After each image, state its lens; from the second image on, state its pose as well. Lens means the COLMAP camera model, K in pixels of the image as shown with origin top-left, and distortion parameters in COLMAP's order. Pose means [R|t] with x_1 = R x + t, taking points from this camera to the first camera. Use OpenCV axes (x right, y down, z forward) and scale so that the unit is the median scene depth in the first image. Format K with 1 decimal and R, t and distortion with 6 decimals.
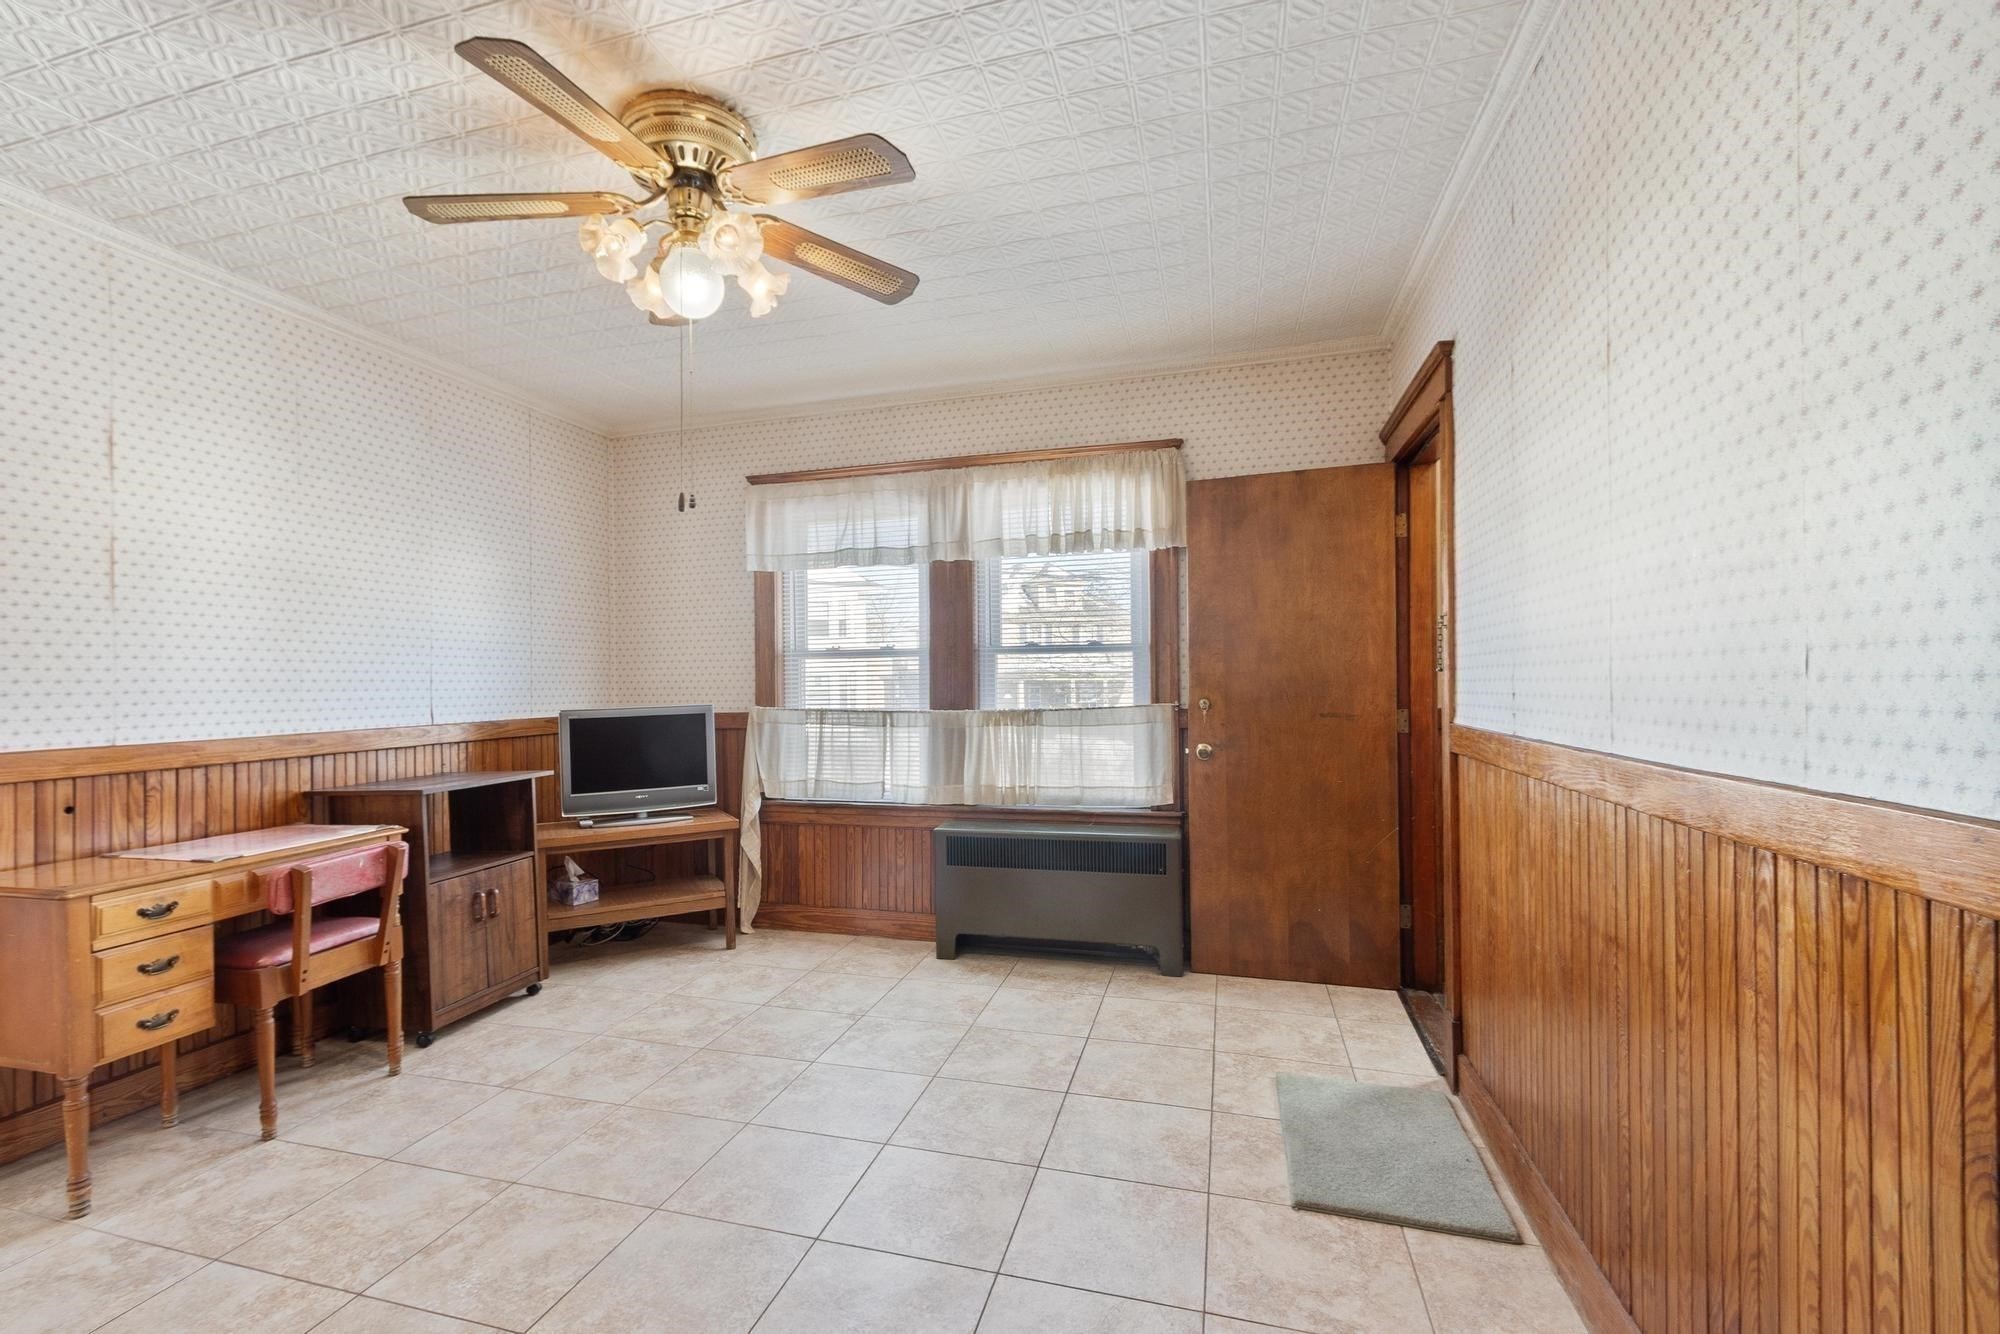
lens RADIAL K [[875.2, 0, 955.1], [0, 875.2, 682.5], [0, 0, 1]] dist [0.000282, 0.000267]
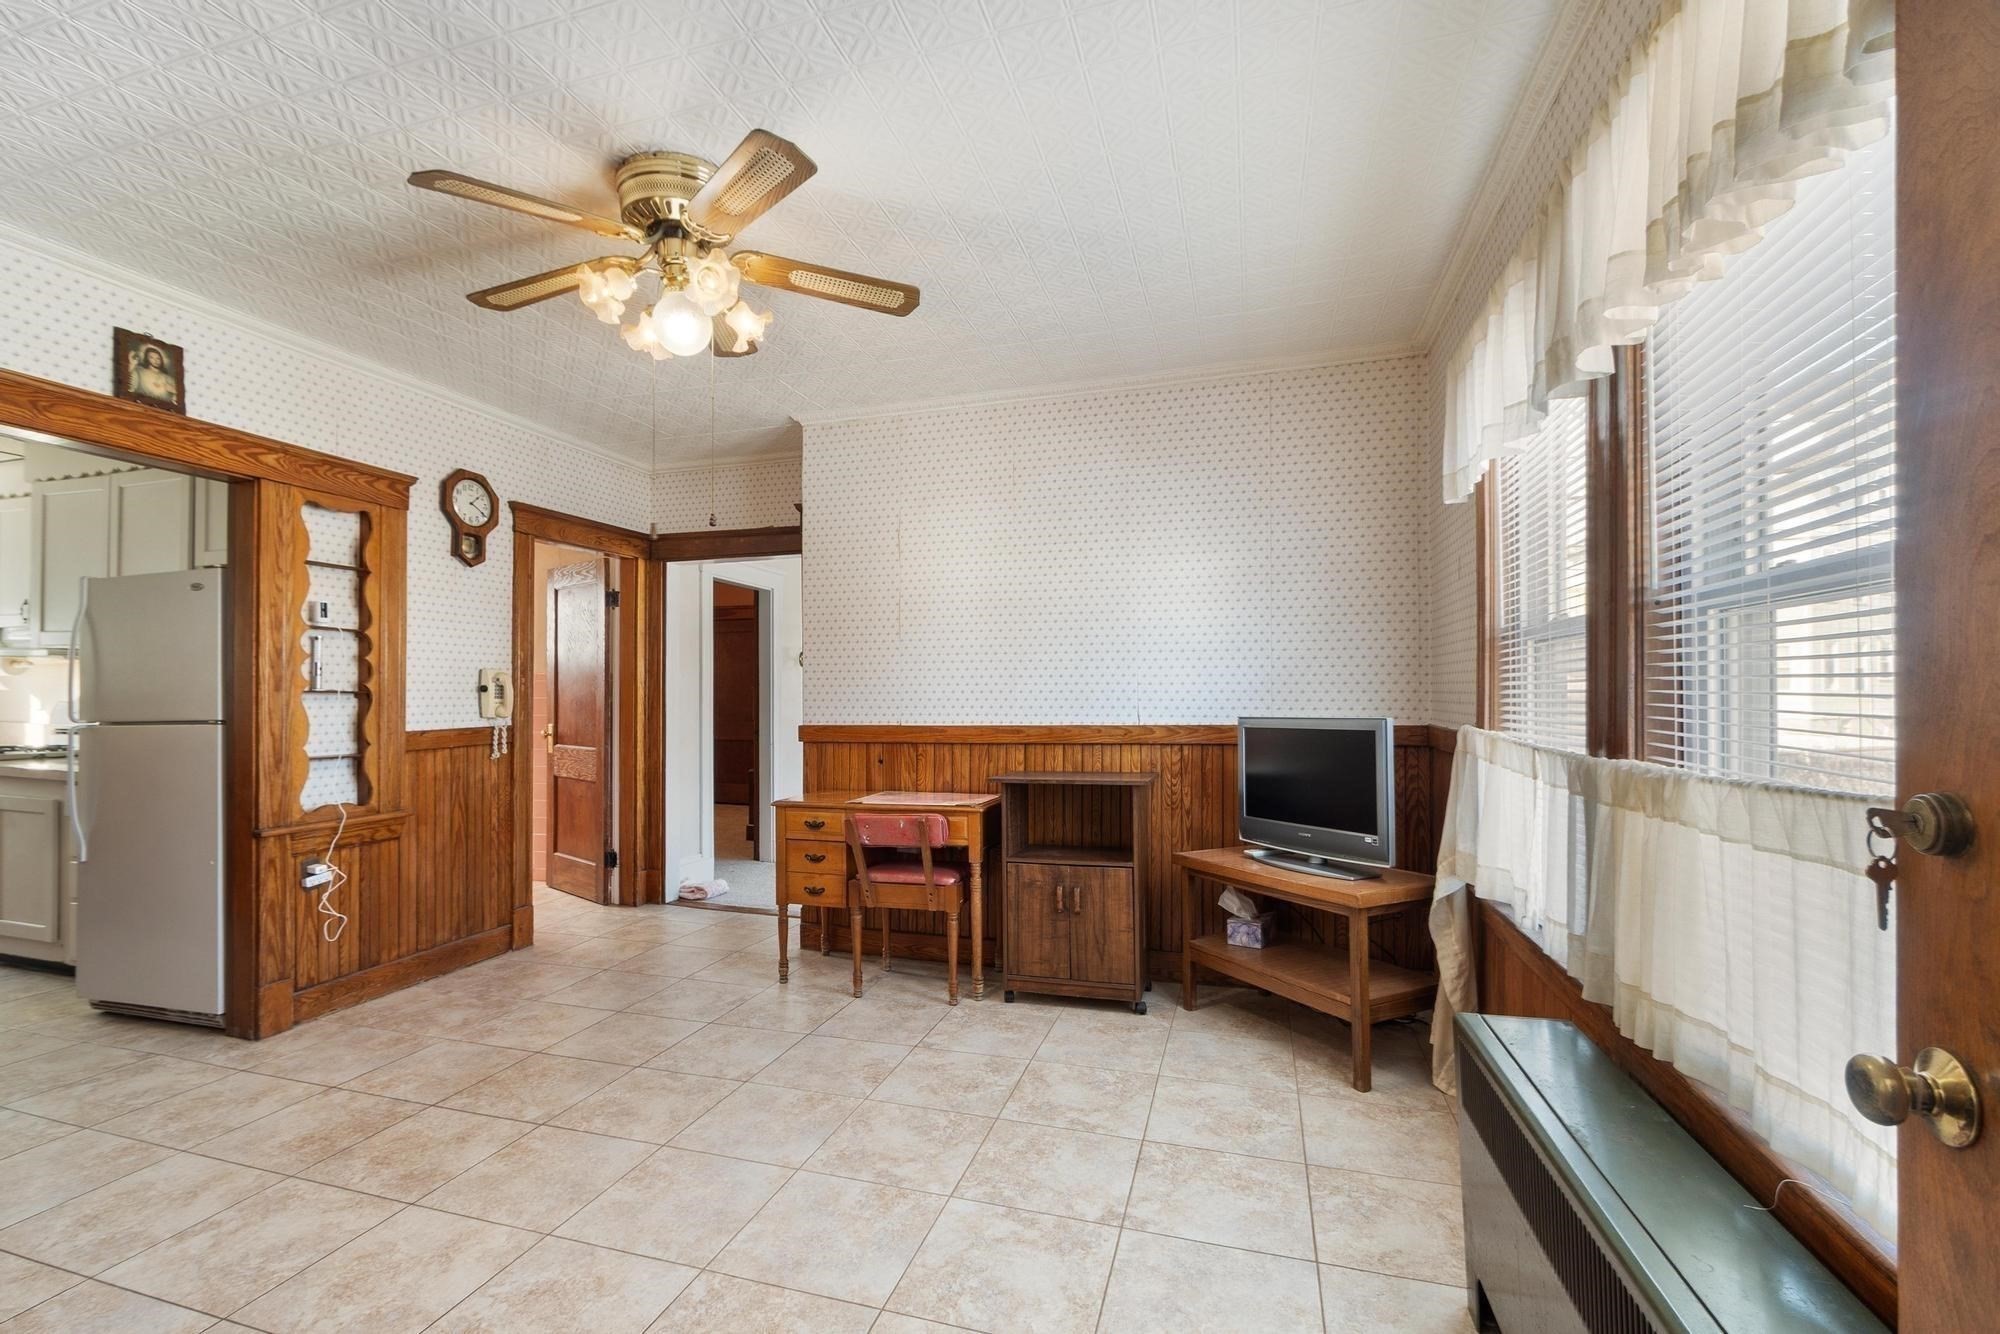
lens RADIAL K [[875.2, 0, 955.1], [0, 875.2, 682.5], [0, 0, 1]] dist [0.000282, 0.000267]
pose [[-0.015611, 0.000315, -0.999878, 0.448330], [0.006134, 0.999981, 0.000219, -0.004194], [0.999859, -0.006130, -0.015612, 0.779732]]
